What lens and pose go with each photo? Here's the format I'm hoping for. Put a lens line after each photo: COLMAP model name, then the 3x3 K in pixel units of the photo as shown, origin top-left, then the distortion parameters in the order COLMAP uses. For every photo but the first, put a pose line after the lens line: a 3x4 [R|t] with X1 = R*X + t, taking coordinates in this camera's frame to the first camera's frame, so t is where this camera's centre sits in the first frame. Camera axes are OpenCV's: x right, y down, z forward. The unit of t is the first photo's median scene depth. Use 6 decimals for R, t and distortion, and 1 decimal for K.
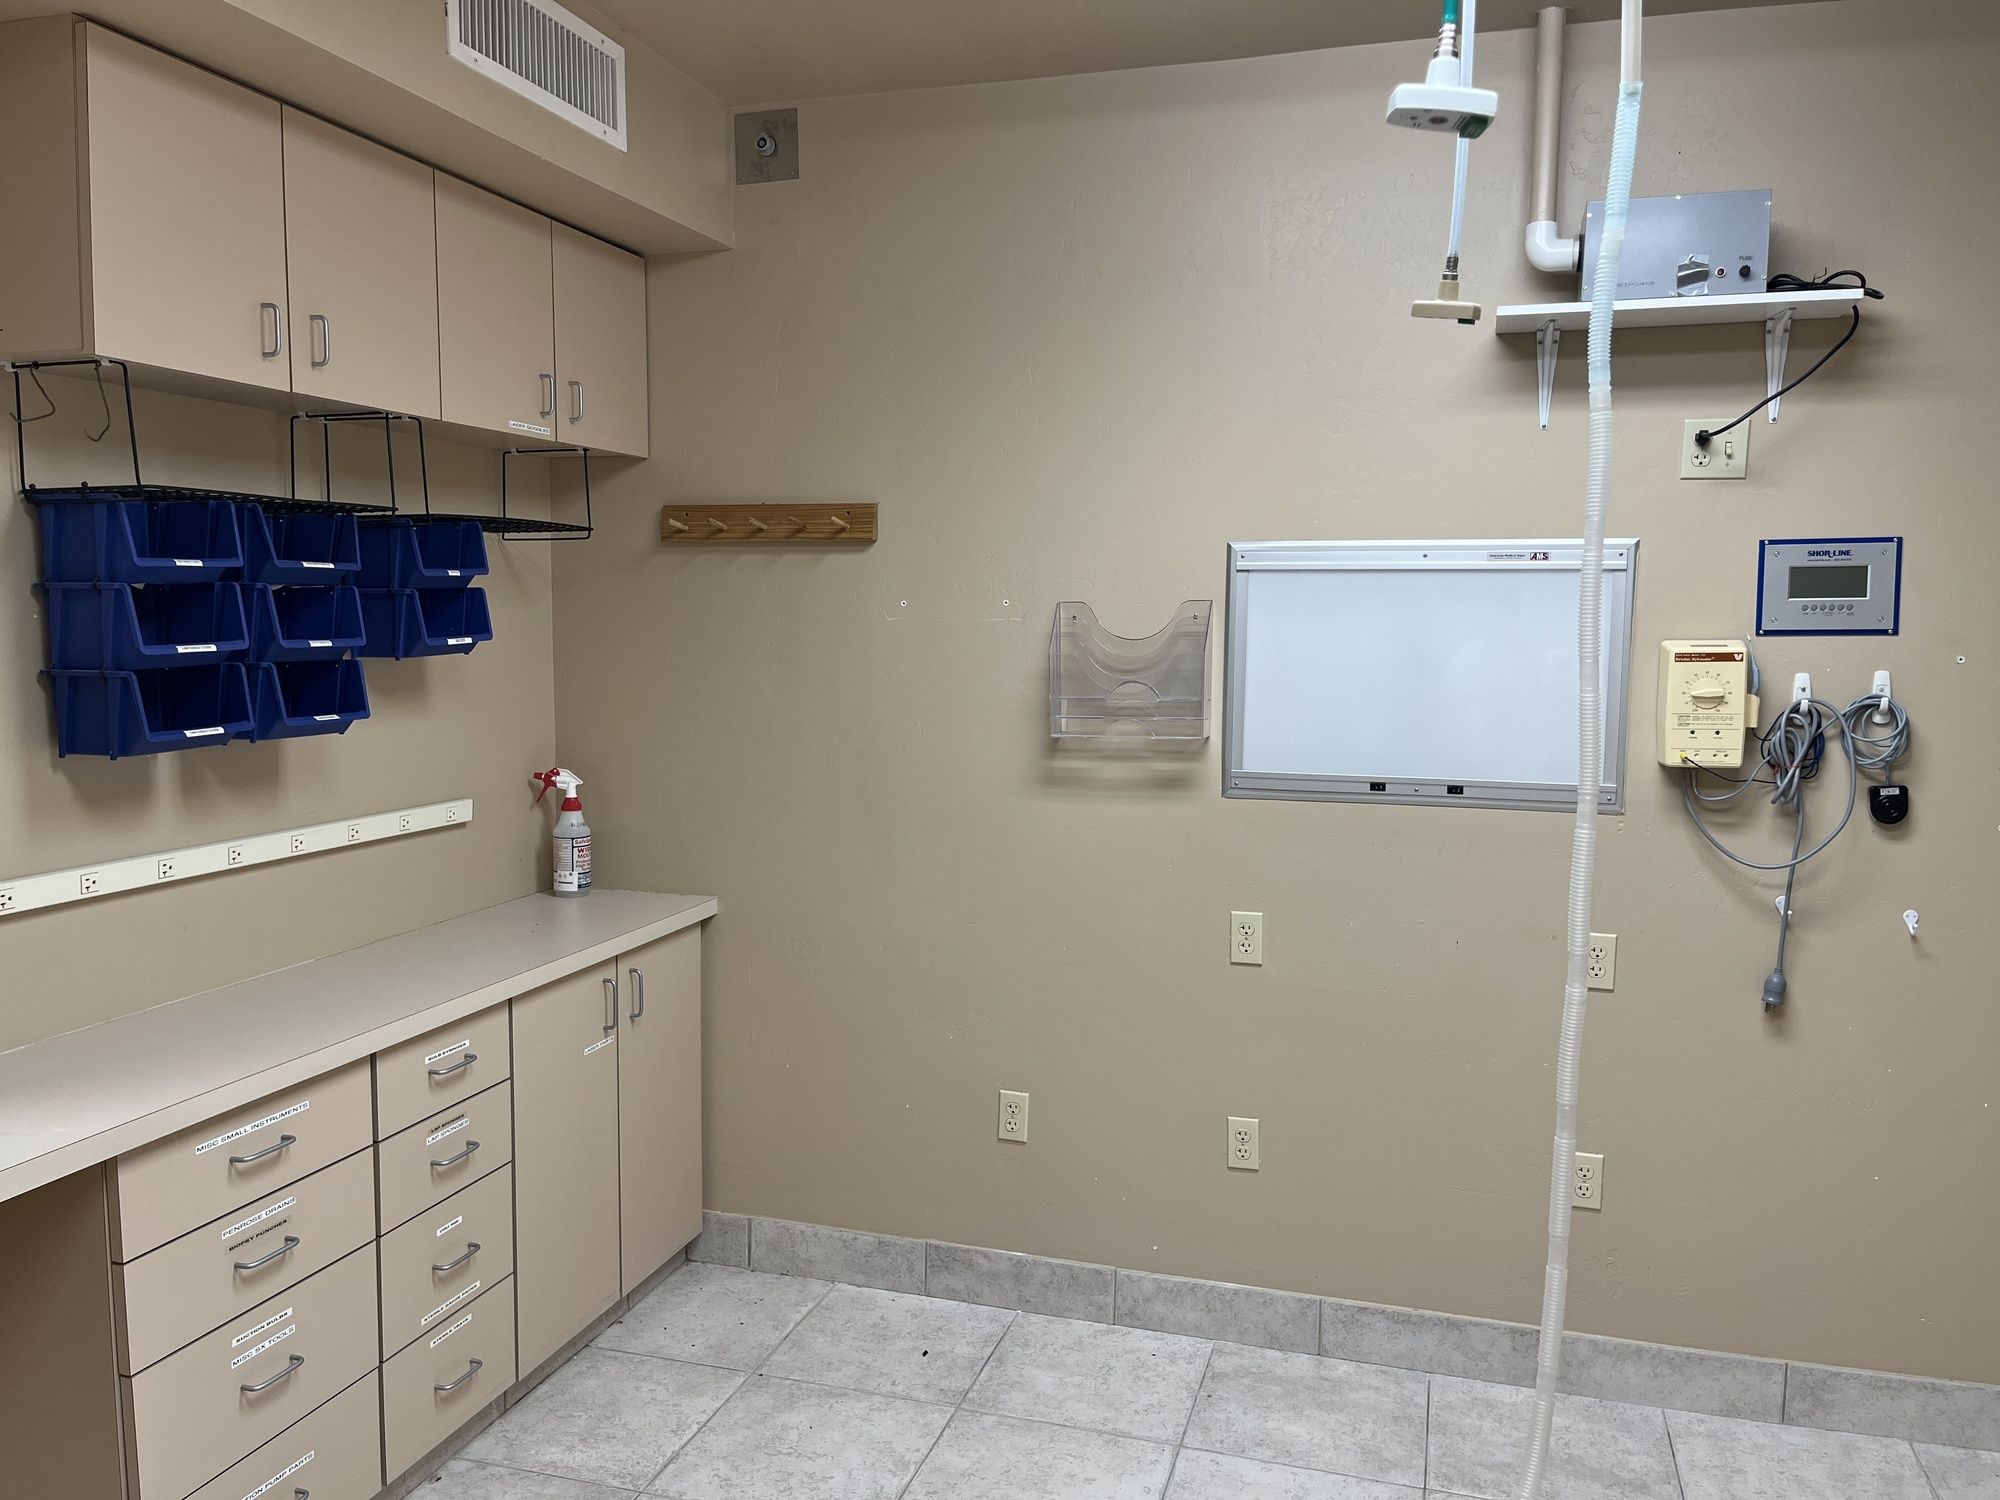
lens RADIAL K [[1525.0, 0, 1000.0], [0, 1525.0, 750.0], [0, 0, 1]] dist [0.112878, -0.154204]
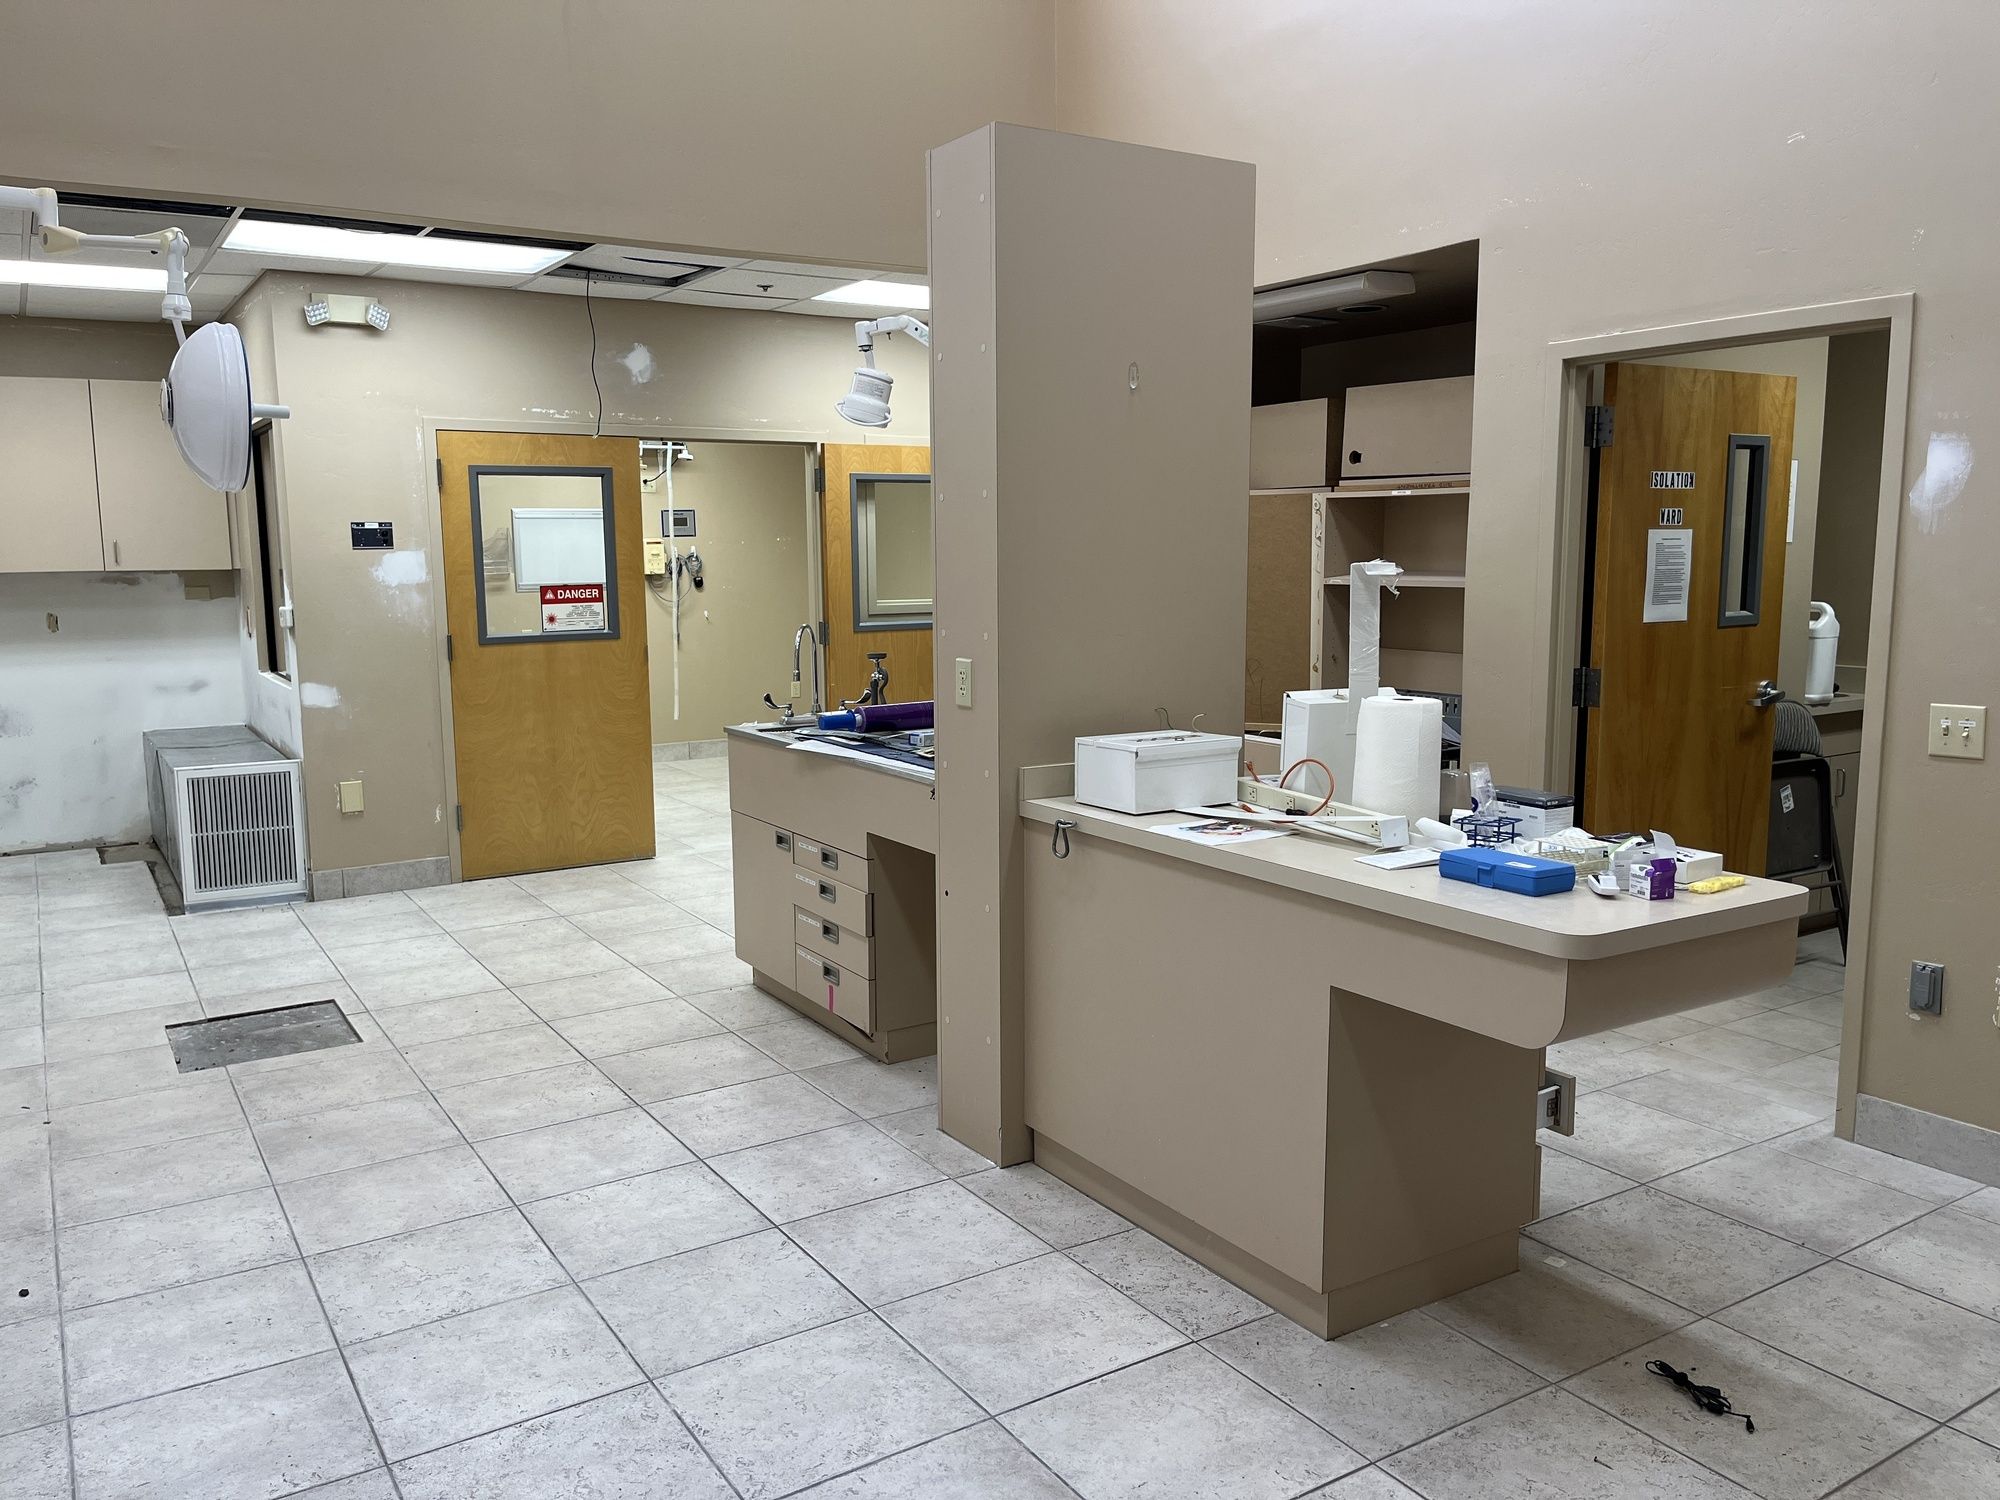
lens RADIAL K [[1525.0, 0, 1000.0], [0, 1525.0, 750.0], [0, 0, 1]] dist [0.112878, -0.154204]
pose [[0.646422, -0.118798, 0.753675, -1.753704], [0.087362, 0.992832, 0.081565, 0.194777], [-0.757962, 0.013117, 0.652166, -1.910014]]
